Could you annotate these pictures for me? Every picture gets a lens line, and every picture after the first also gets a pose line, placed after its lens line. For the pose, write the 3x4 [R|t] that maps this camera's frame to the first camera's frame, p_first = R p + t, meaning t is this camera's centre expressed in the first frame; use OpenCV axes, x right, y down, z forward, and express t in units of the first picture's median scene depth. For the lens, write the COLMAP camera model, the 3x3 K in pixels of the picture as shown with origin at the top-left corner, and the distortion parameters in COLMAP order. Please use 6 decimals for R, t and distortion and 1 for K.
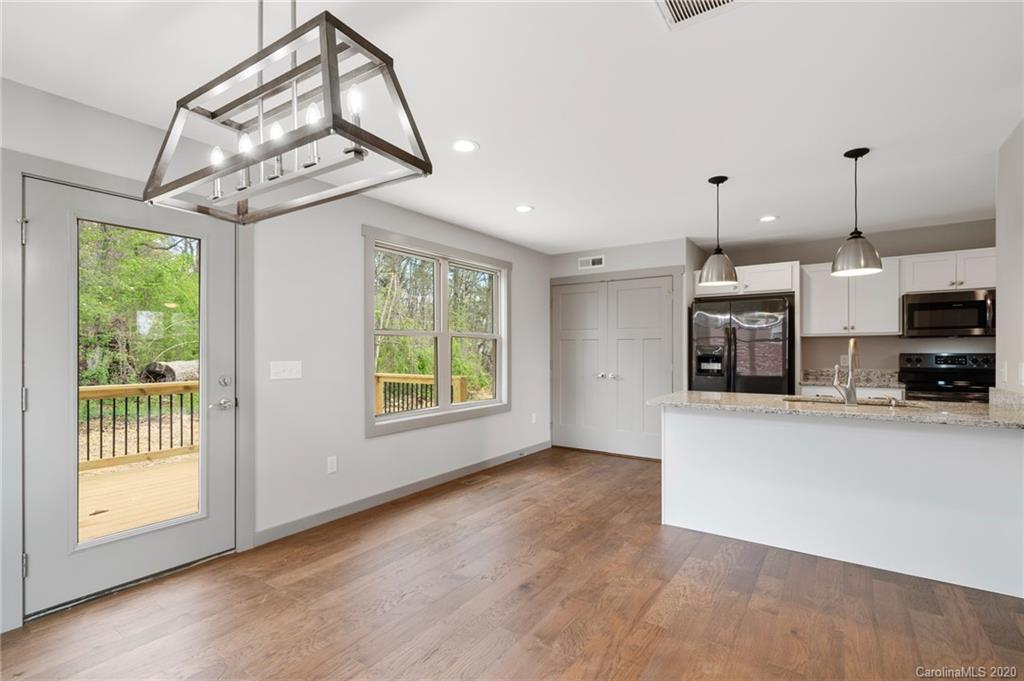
lens RADIAL K [[469.0, 0, 525.4], [0, 469.0, 345.6], [0, 0, 1]] dist [0.001015, 0.000242]
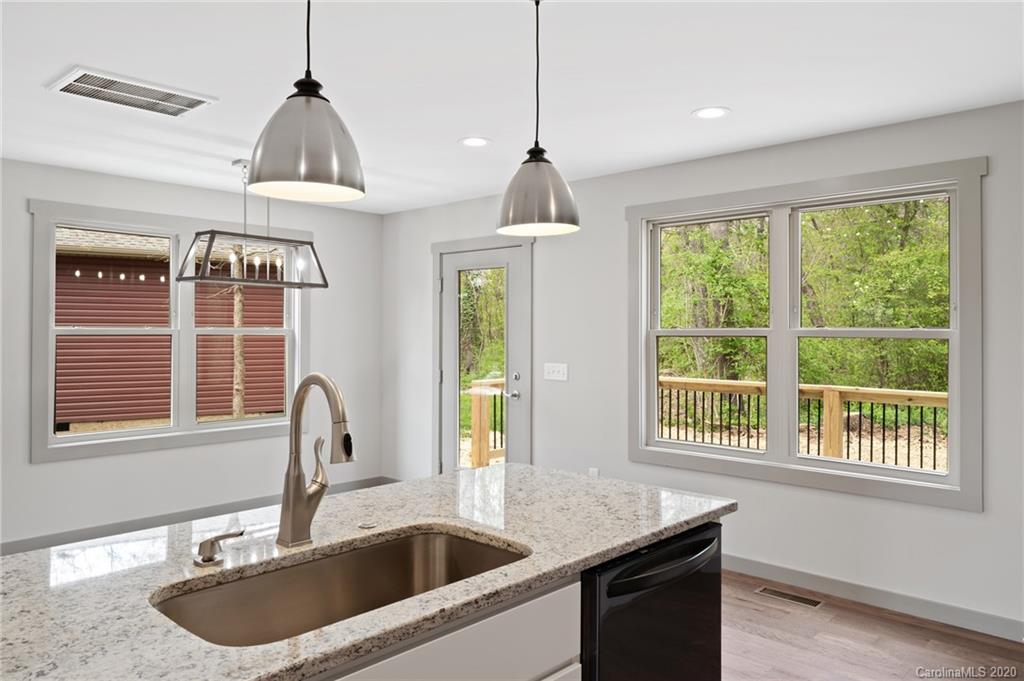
lens RADIAL K [[711.6, 0, 519.5], [0, 711.6, 328.0], [0, 0, 1]] dist [0.007159, 0.002037]
pose [[-0.124257, -0.000116, -0.992250, 0.746944], [0.002896, 0.999996, -0.000480, -0.031141], [0.992246, -0.002933, -0.124256, 0.763595]]
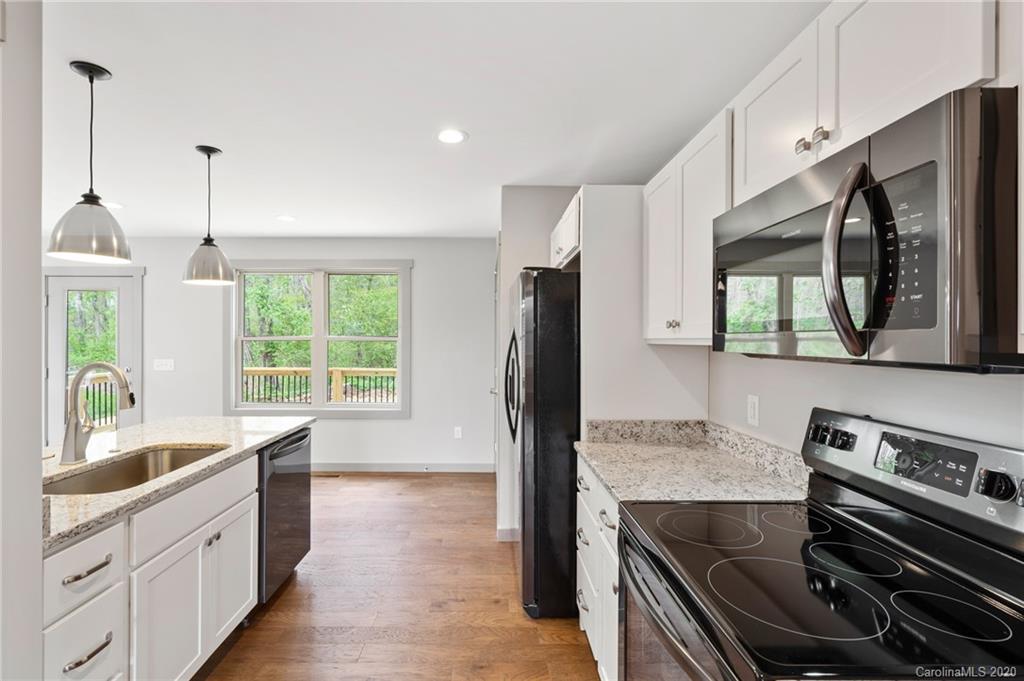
lens RADIAL K [[478.7, 0, 487.6], [0, 478.7, 337.2], [0, 0, 1]] dist [0.001451, 0.000217]
pose [[0.581326, 0.005102, -0.813655, 0.955954], [-0.002006, 0.999986, 0.004837, -0.033523], [0.813668, -0.001180, 0.581328, 0.649182]]
